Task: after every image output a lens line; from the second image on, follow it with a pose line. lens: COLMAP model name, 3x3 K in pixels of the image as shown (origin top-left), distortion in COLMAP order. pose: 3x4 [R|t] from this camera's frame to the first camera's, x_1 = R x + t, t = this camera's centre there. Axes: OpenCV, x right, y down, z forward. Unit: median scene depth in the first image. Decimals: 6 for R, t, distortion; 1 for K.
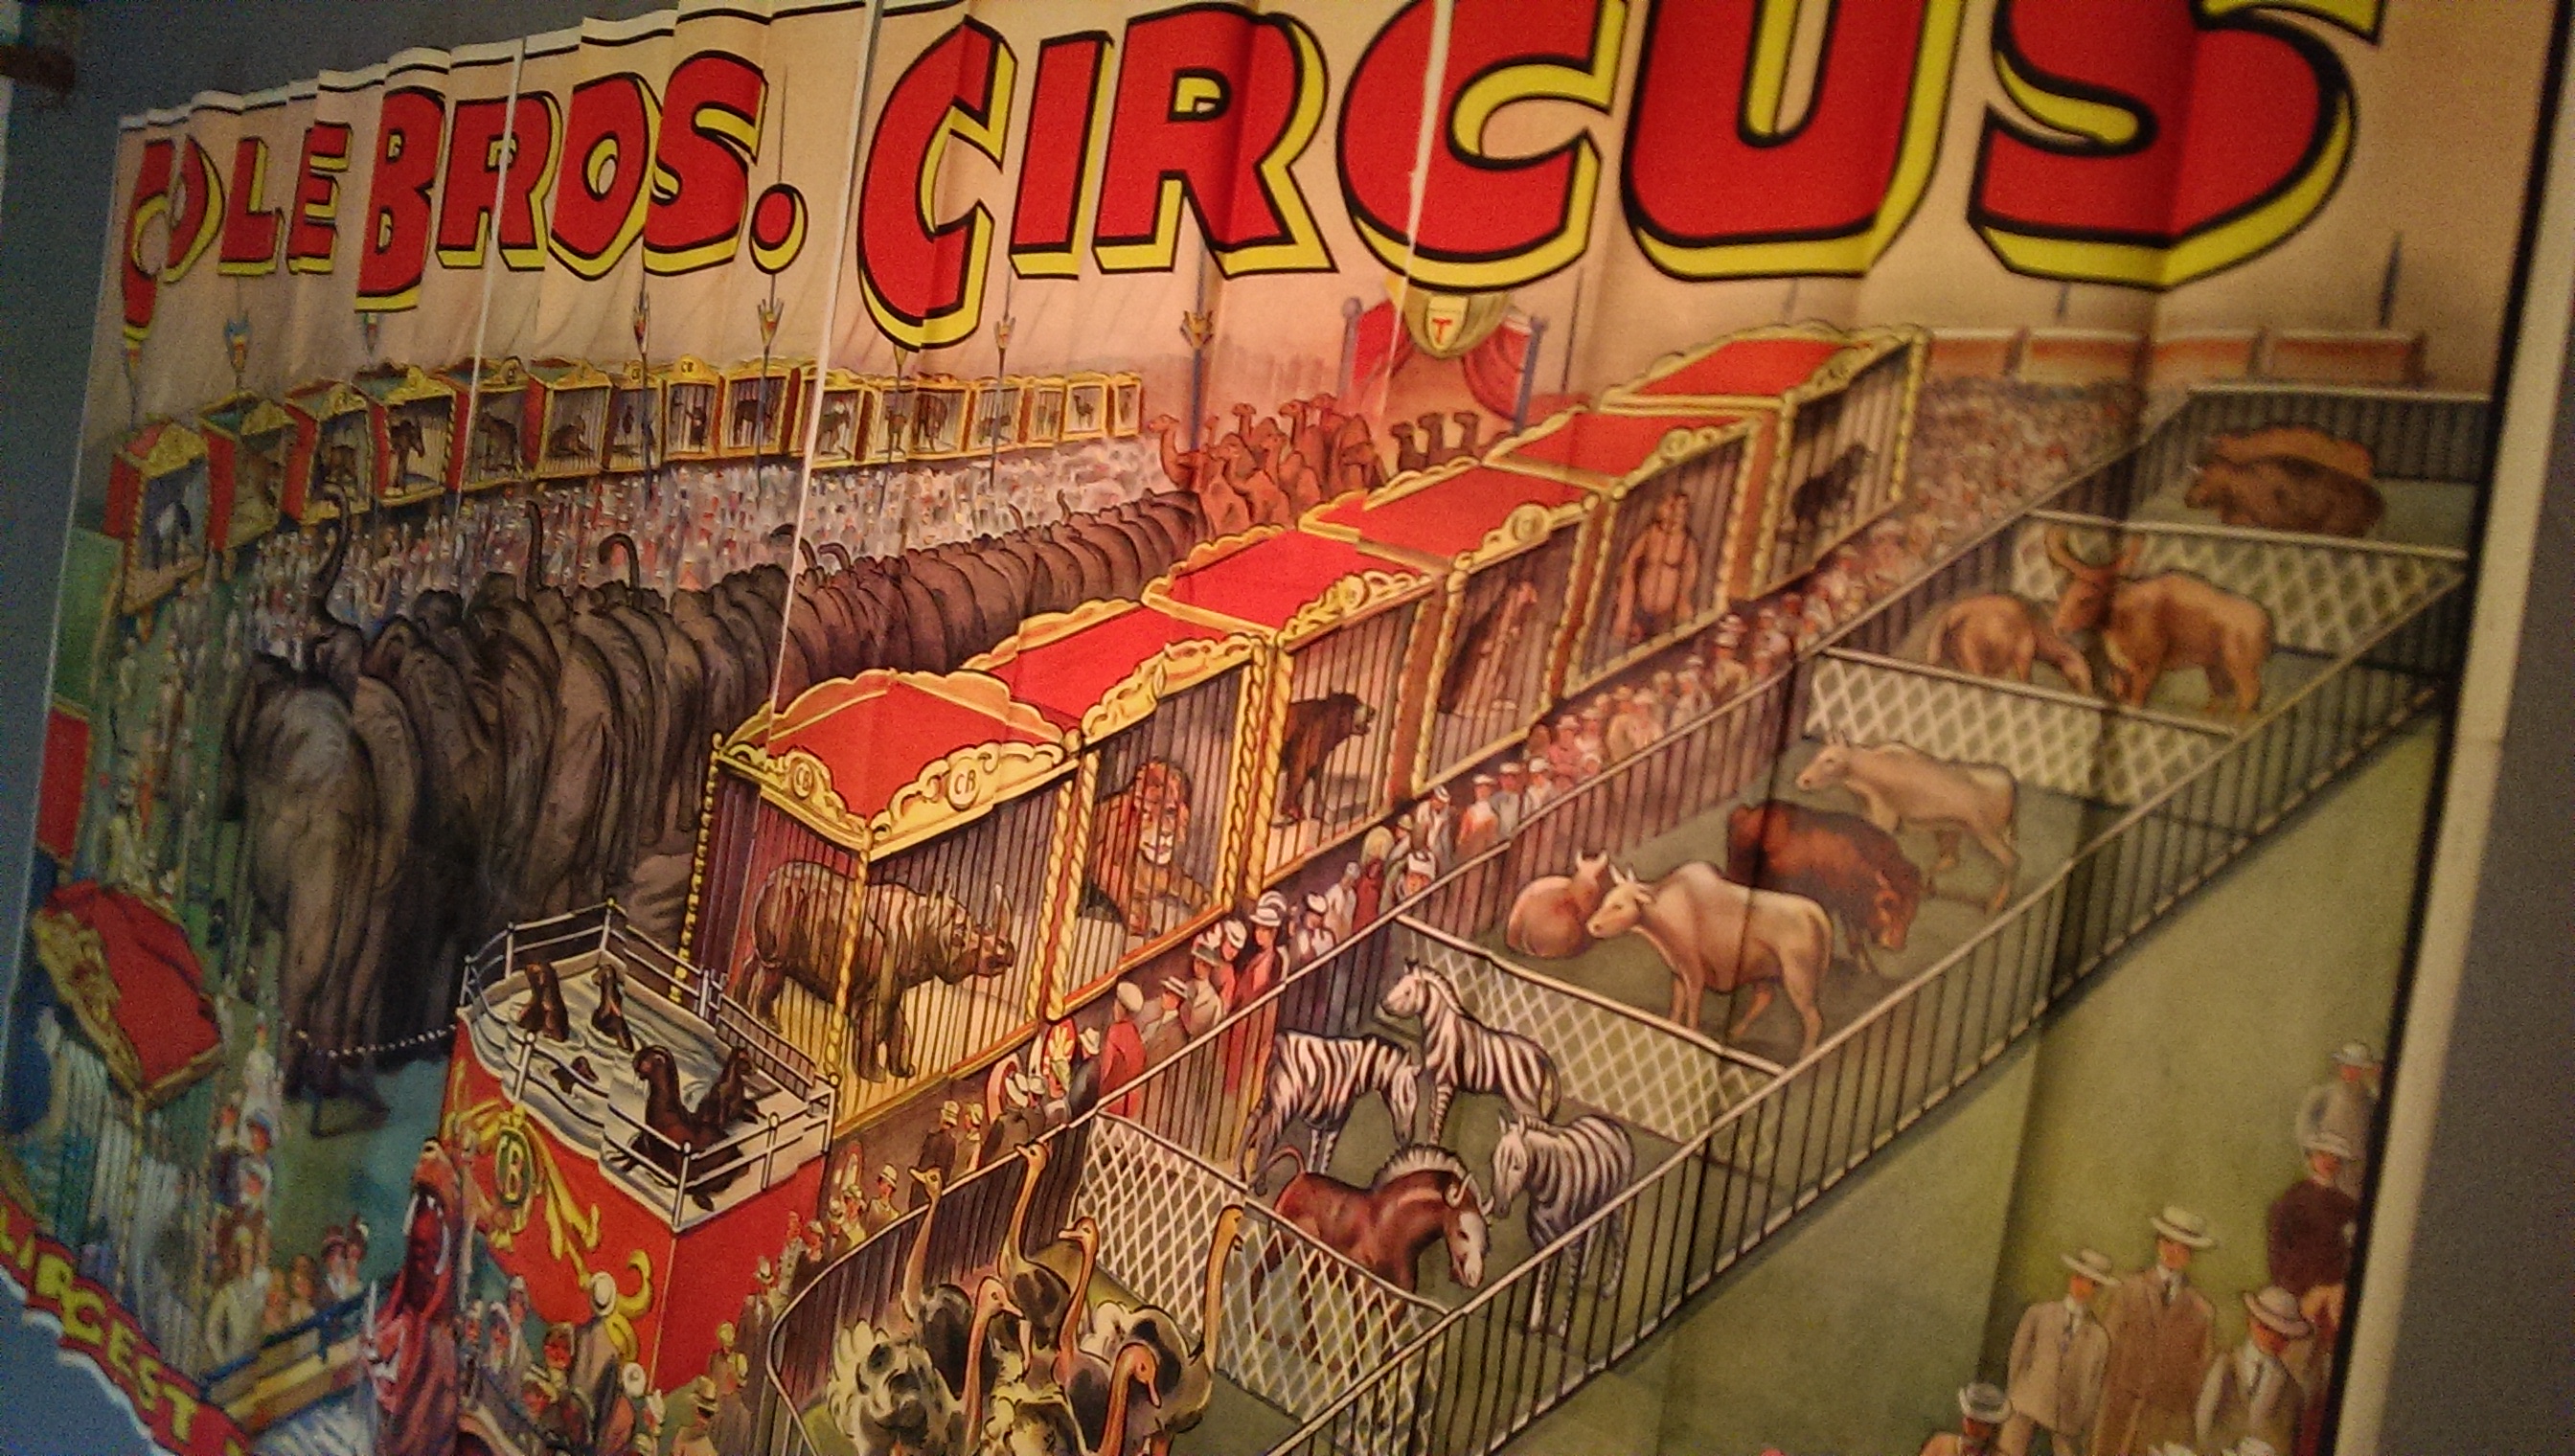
lens RADIAL K [[1810.2, 0, 1298.4], [0, 1810.2, 701.8], [0, 0, 1]] dist [0.107823, -0.155121]
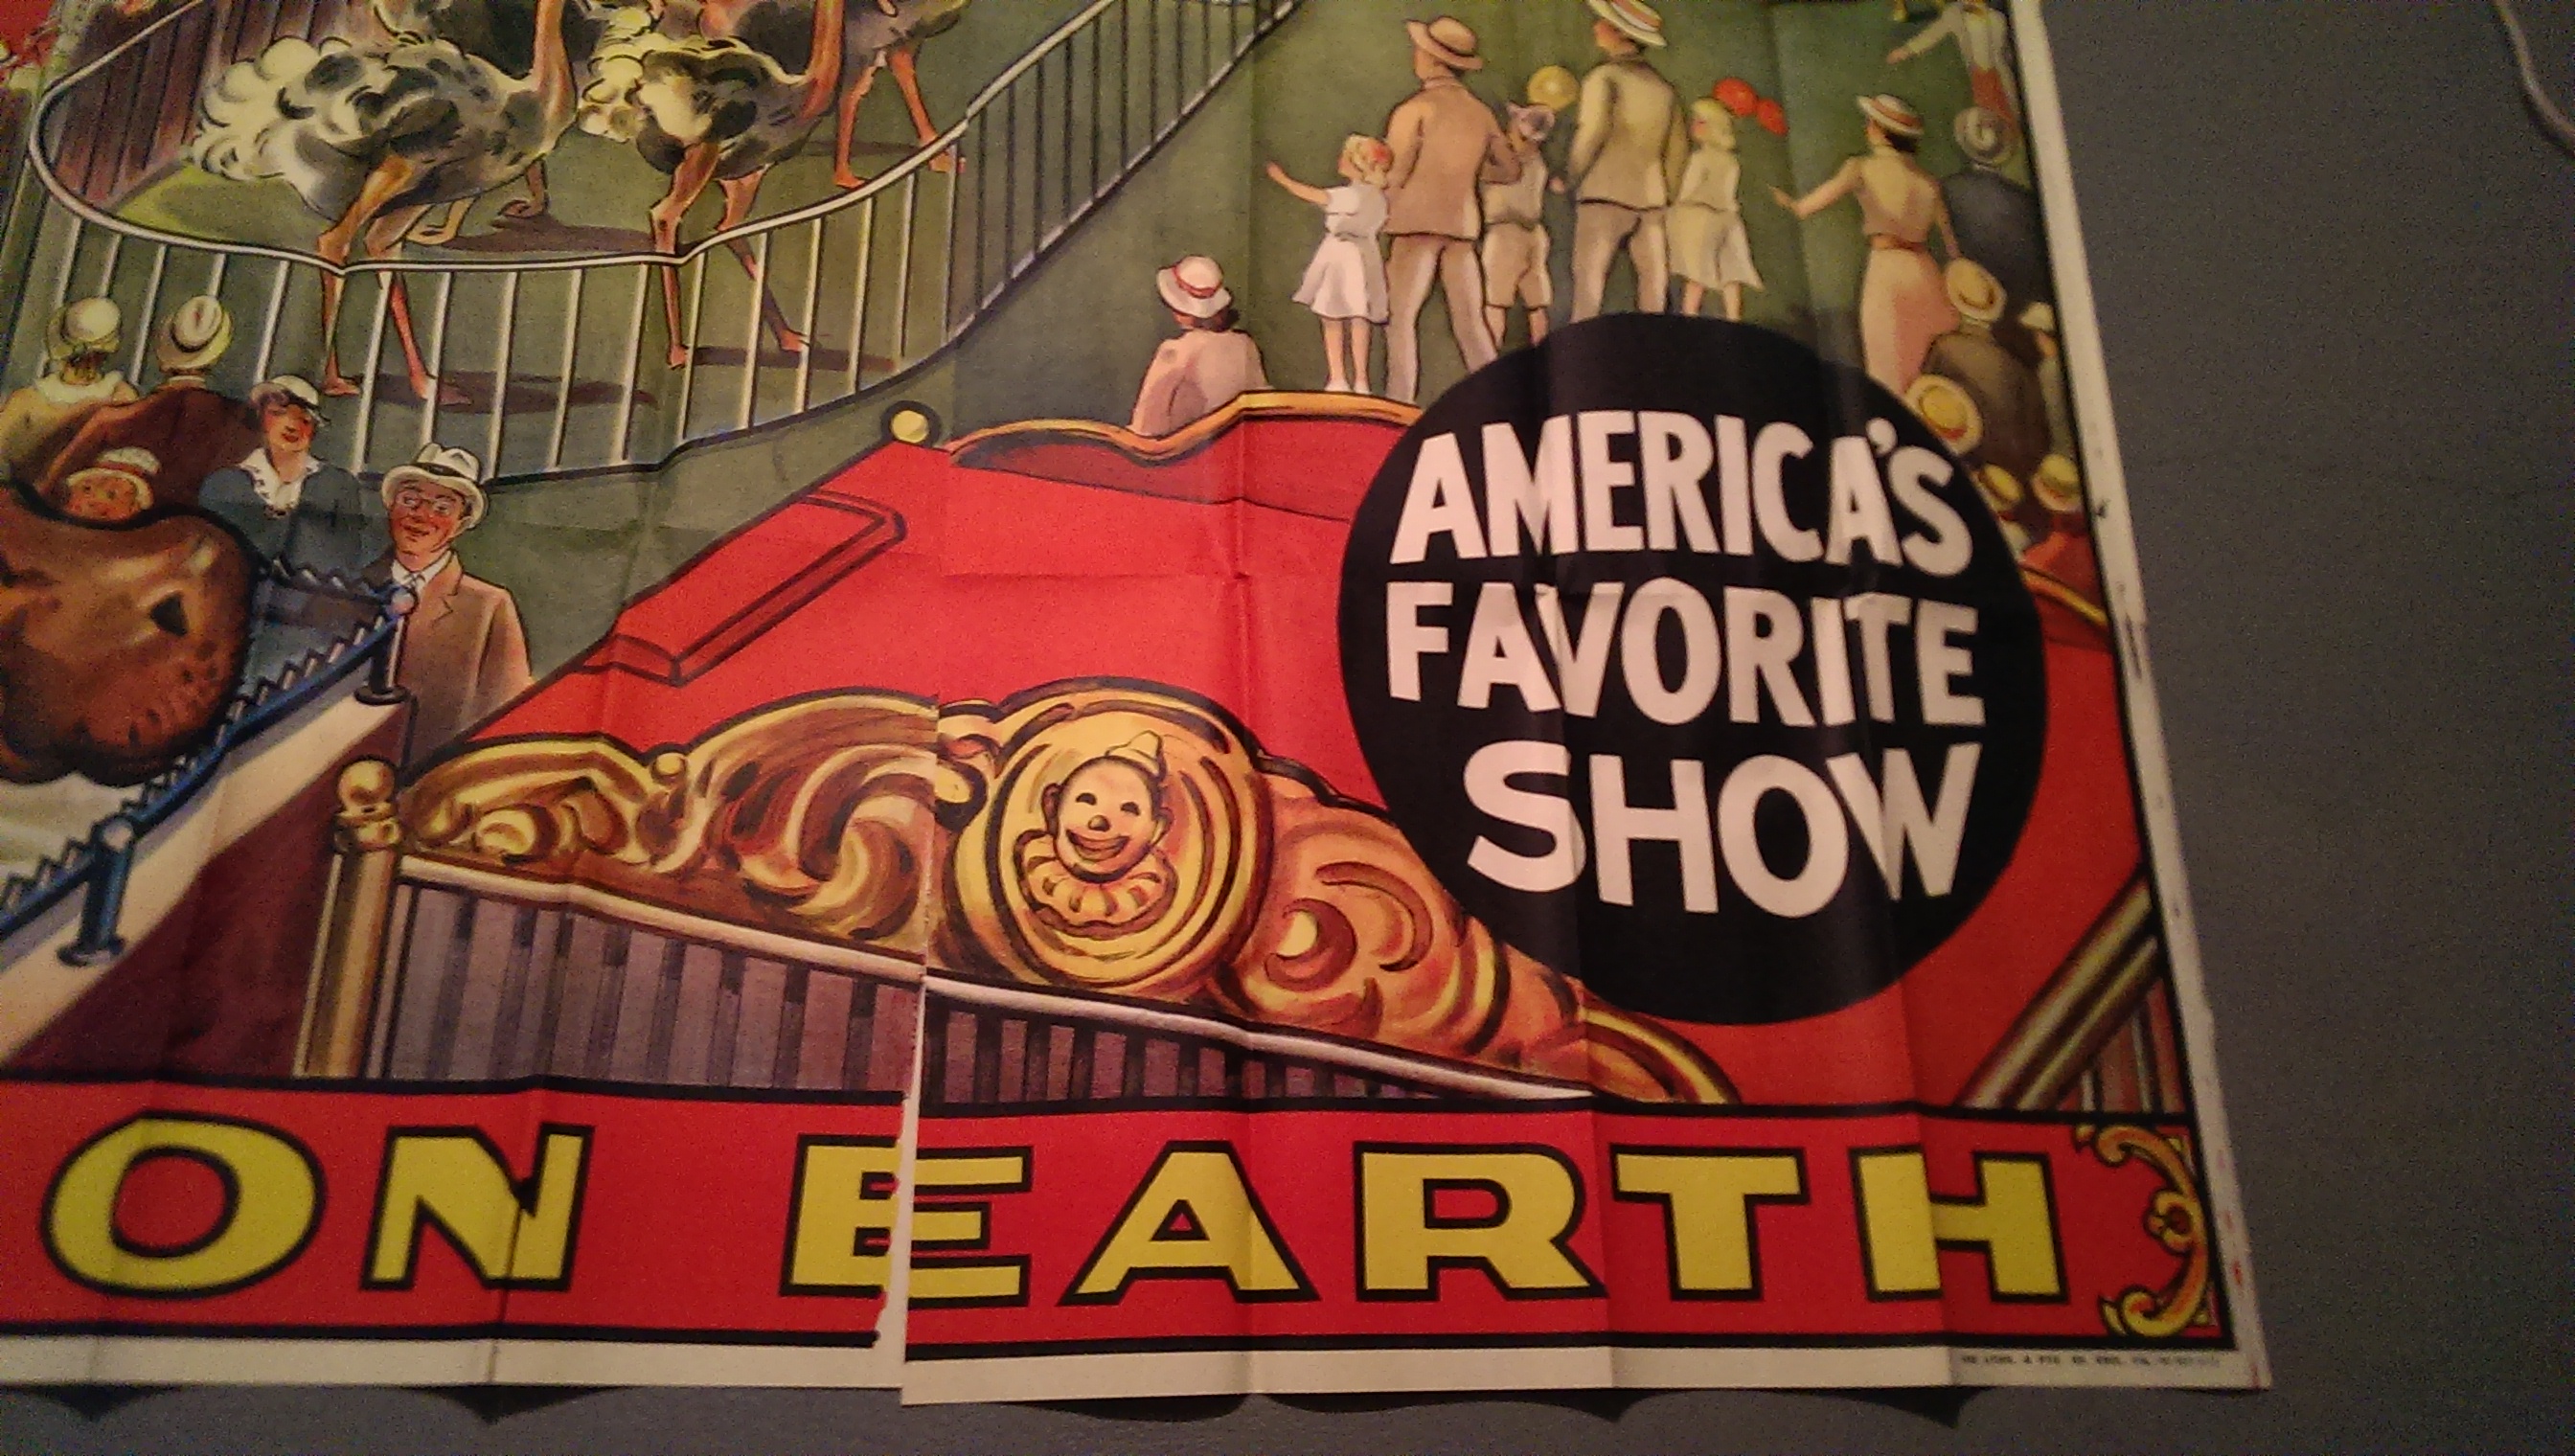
lens RADIAL K [[1810.2, 0, 1298.4], [0, 1810.2, 701.8], [0, 0, 1]] dist [0.107823, -0.155121]
pose [[0.677448, 0.099127, 0.728861, -0.509868], [0.140843, 0.955064, -0.260799, 0.895054], [-0.721961, 0.279333, 0.633045, 0.422417]]
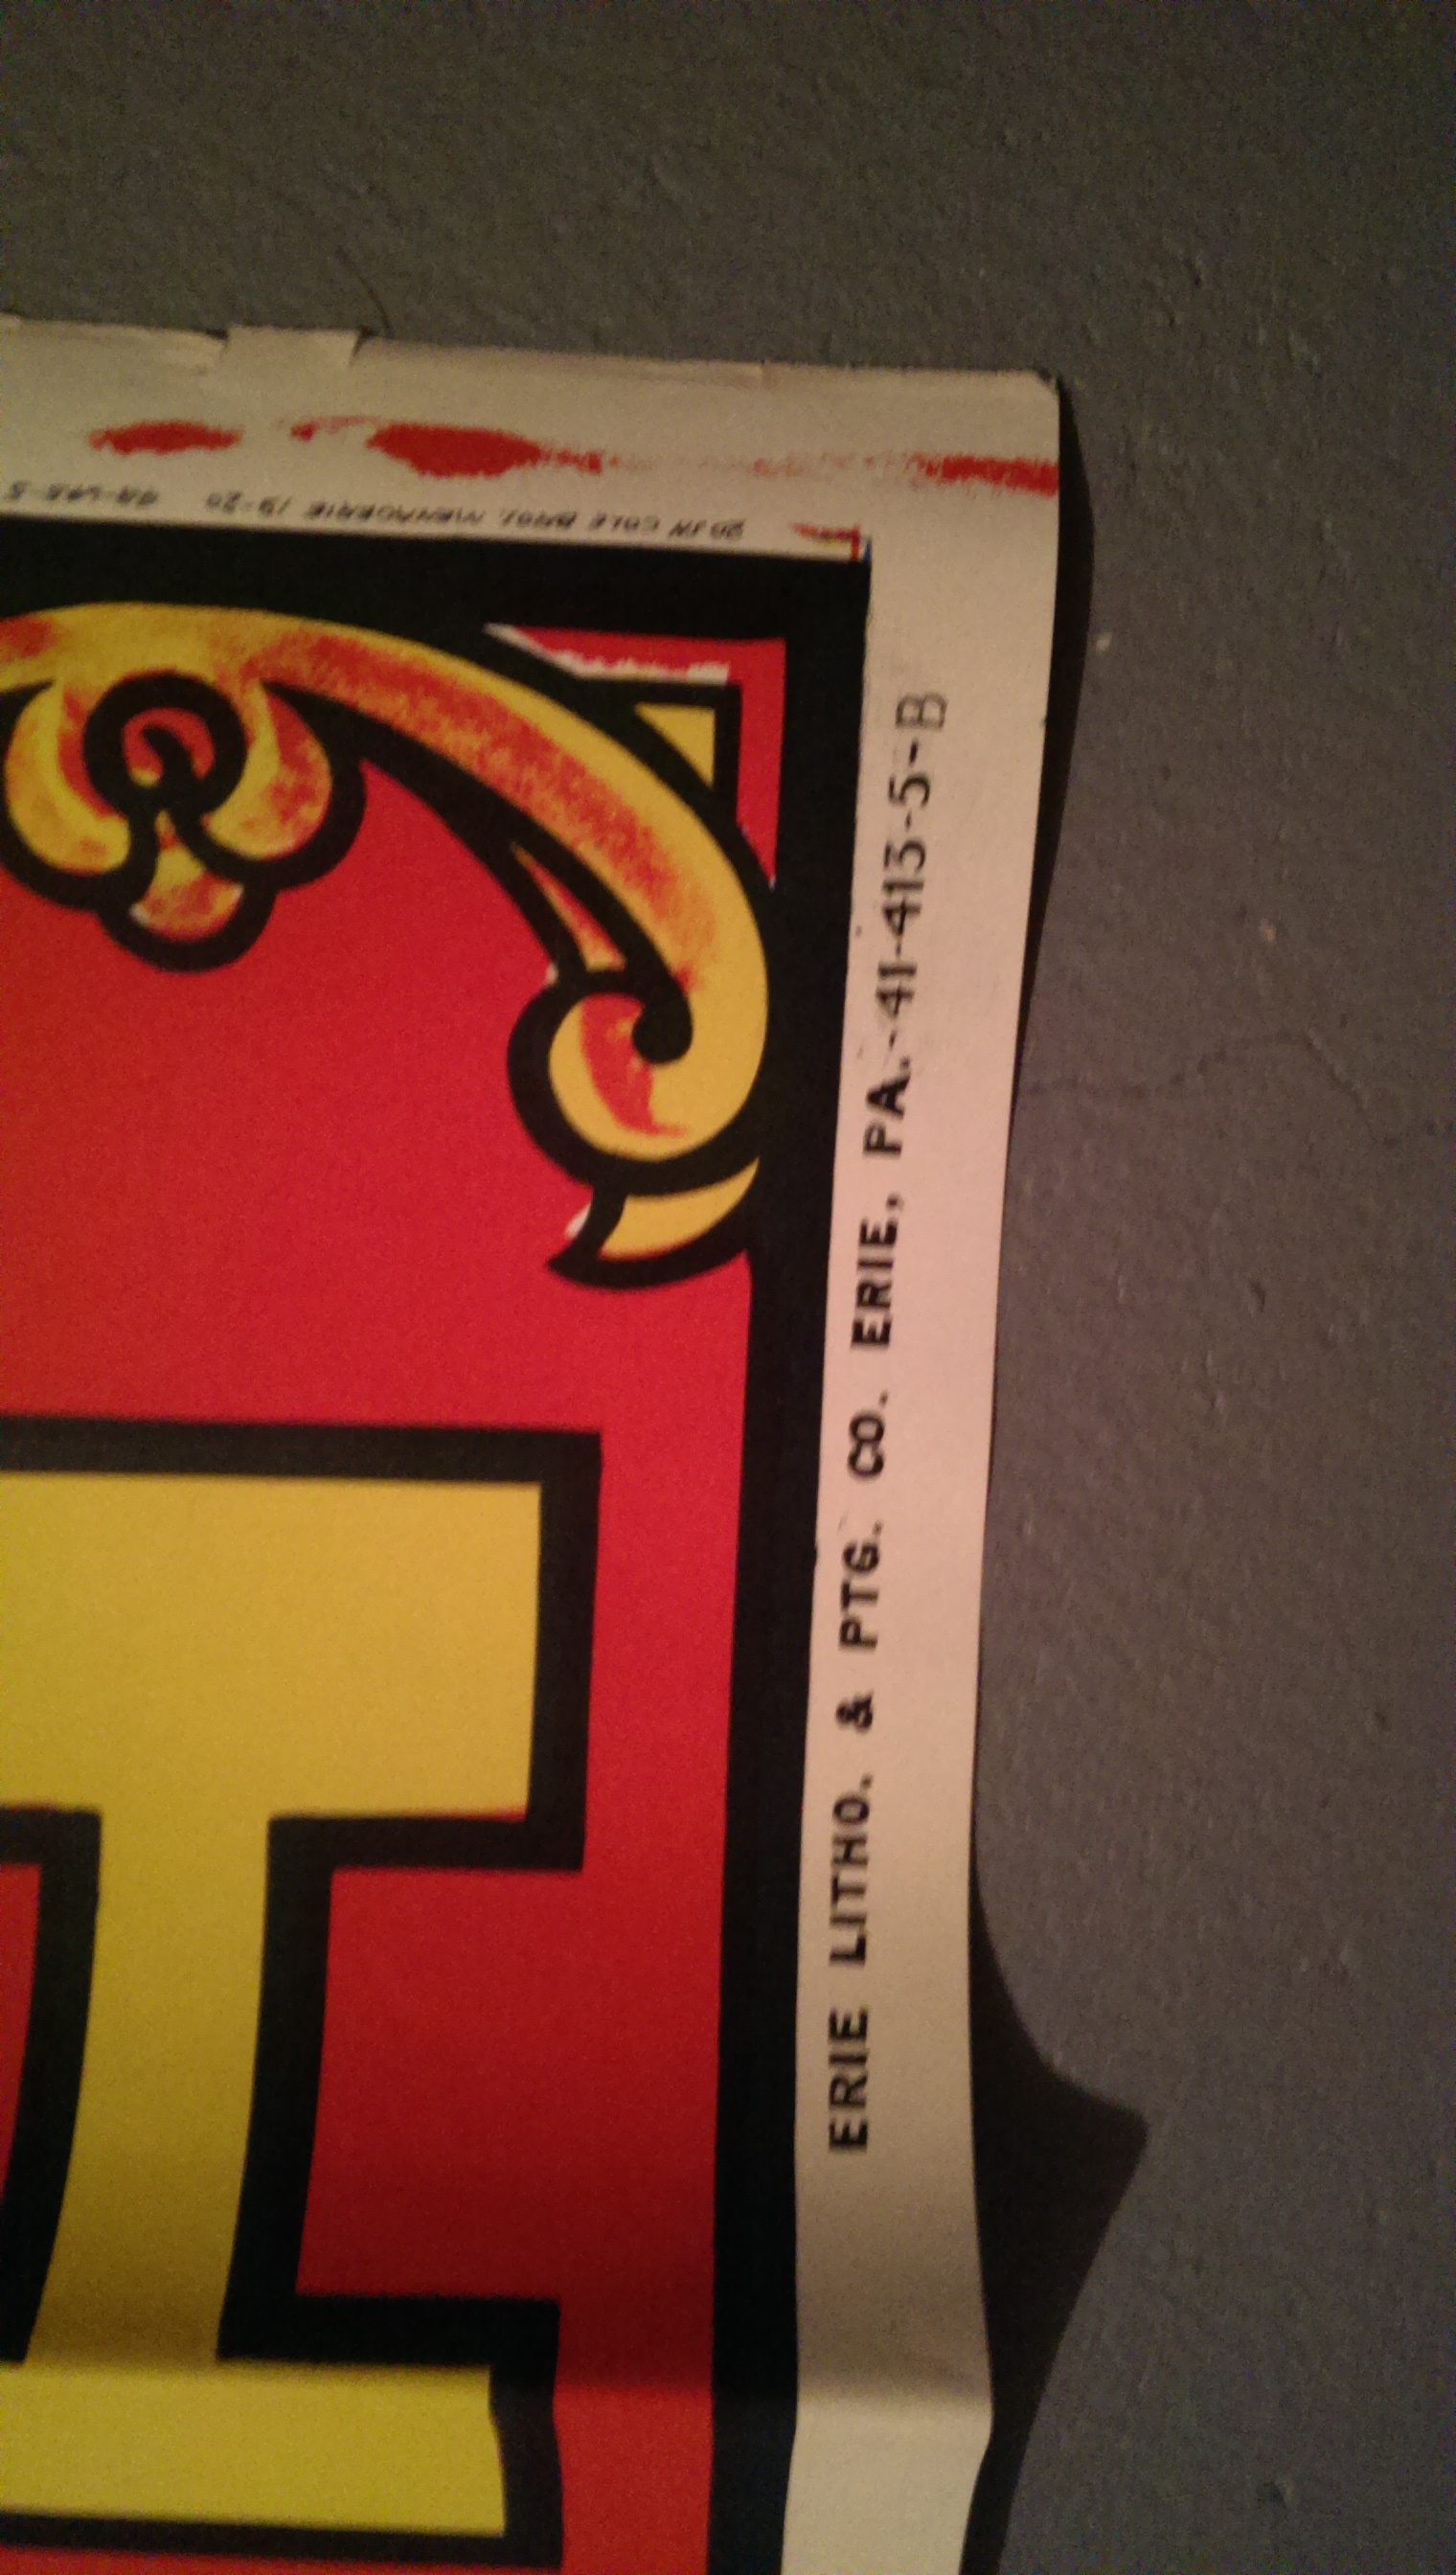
lens RADIAL K [[1786.2, 0, 732.1], [0, 1786.2, 1262.7], [0, 0, 1]] dist [0.105299, -0.149257]
pose [[-0.157139, -0.803285, 0.574491, 0.130152], [0.987439, -0.118082, 0.104983, 0.966995], [-0.016494, 0.583772, 0.811750, 0.596656]]
